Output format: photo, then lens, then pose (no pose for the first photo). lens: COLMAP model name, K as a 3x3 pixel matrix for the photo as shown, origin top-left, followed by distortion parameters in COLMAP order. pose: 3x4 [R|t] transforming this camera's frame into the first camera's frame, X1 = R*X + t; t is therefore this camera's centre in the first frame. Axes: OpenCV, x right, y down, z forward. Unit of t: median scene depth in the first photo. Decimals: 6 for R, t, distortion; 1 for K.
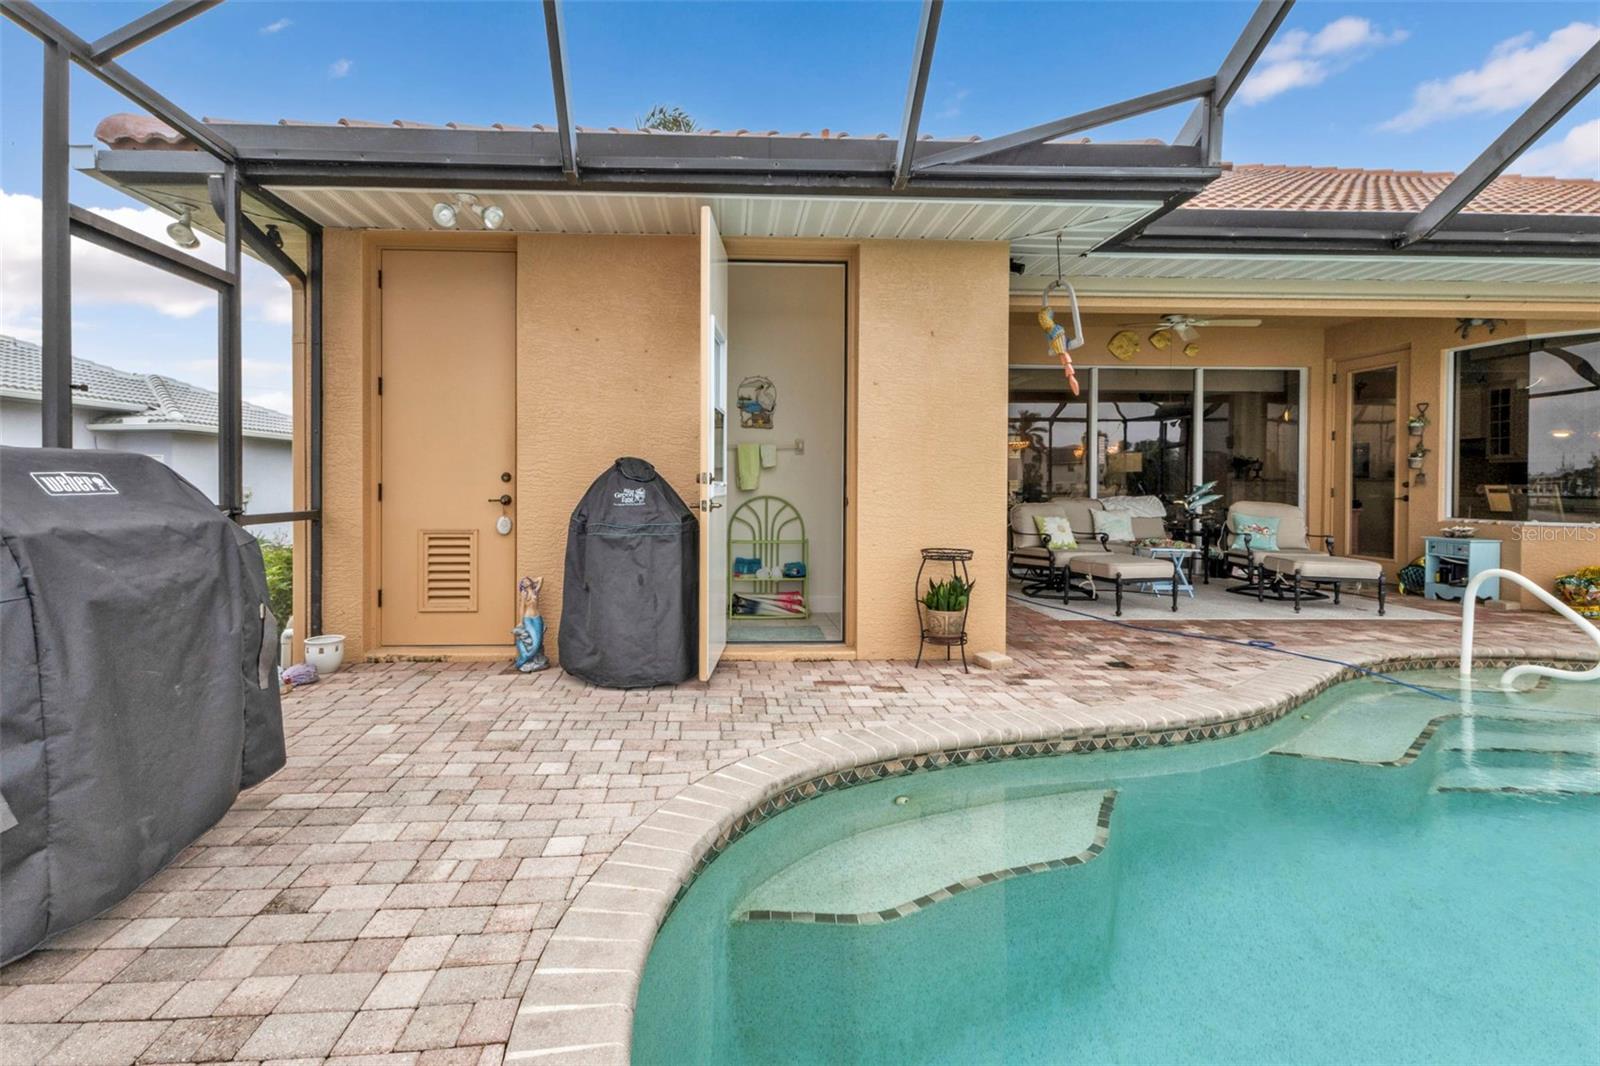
lens RADIAL K [[733.3, 0, 784.9], [0, 733.3, 480.4], [0, 0, 1]] dist [0.014698, 0.000325]
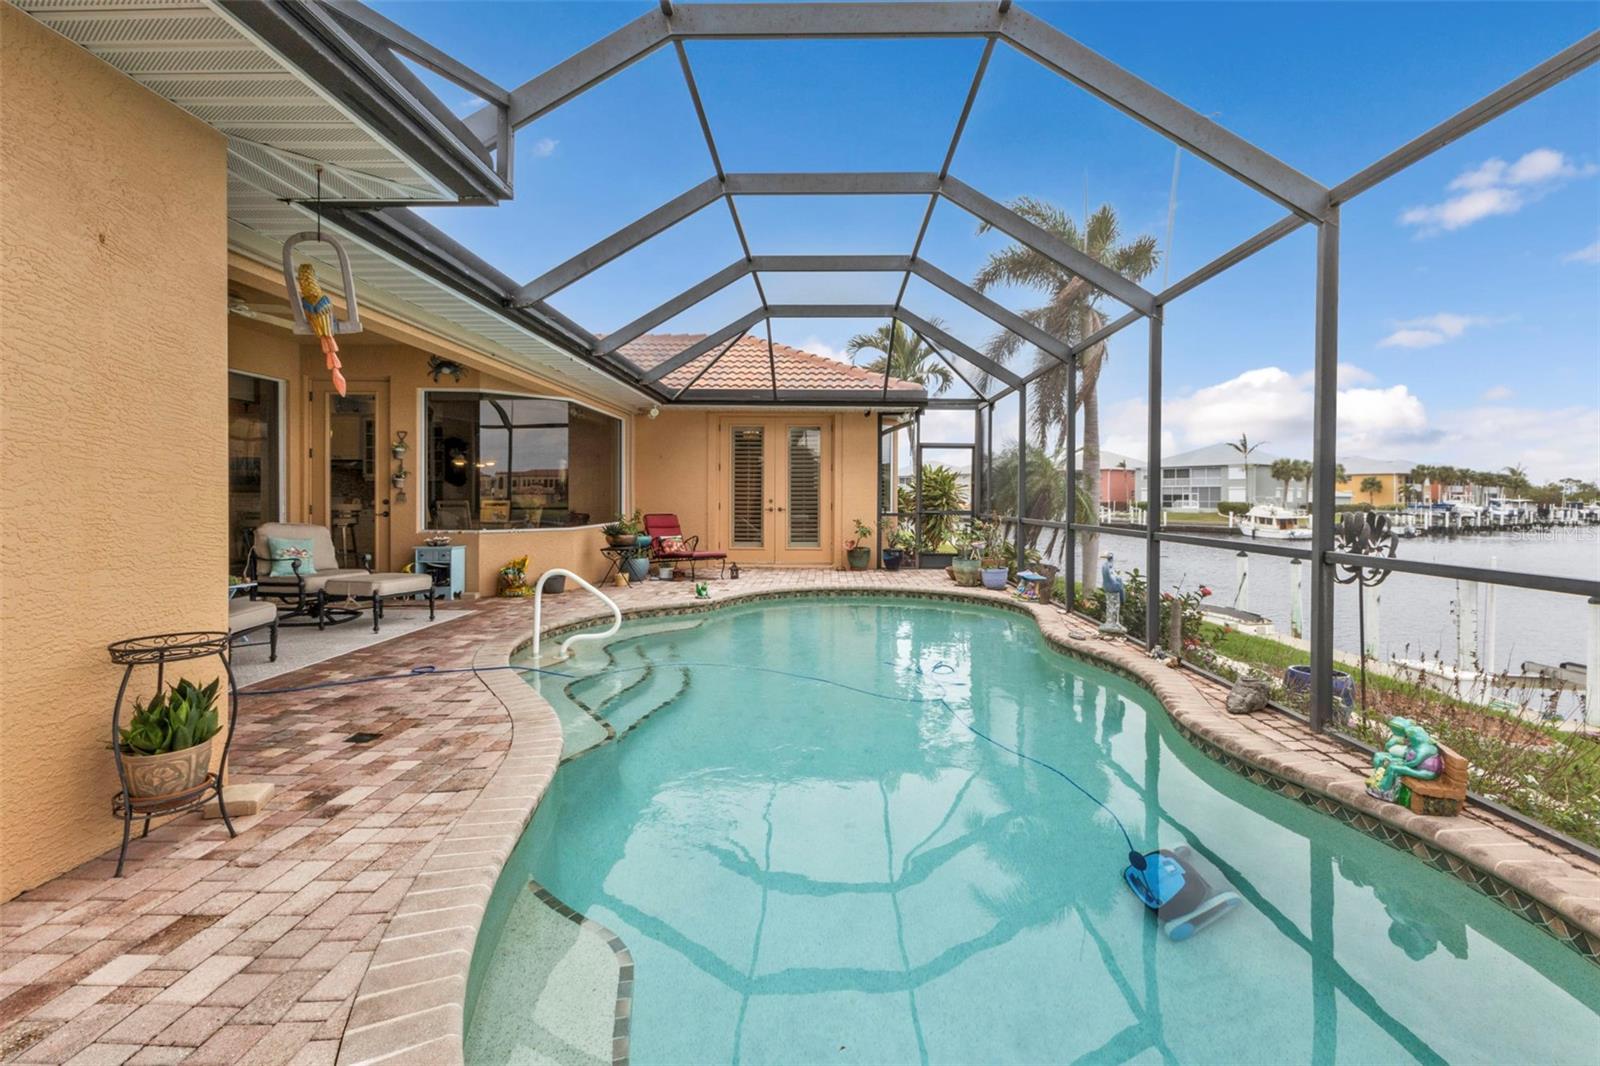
lens RADIAL K [[689.1, 0, 822.0], [0, 689.1, 501.5], [0, 0, 1]] dist [0.010602, 0.000343]
pose [[0.104707, -0.008106, 0.994470, -0.174908], [-0.009724, 0.999911, 0.009174, -0.014269], [-0.994456, -0.010630, 0.104619, 0.302531]]
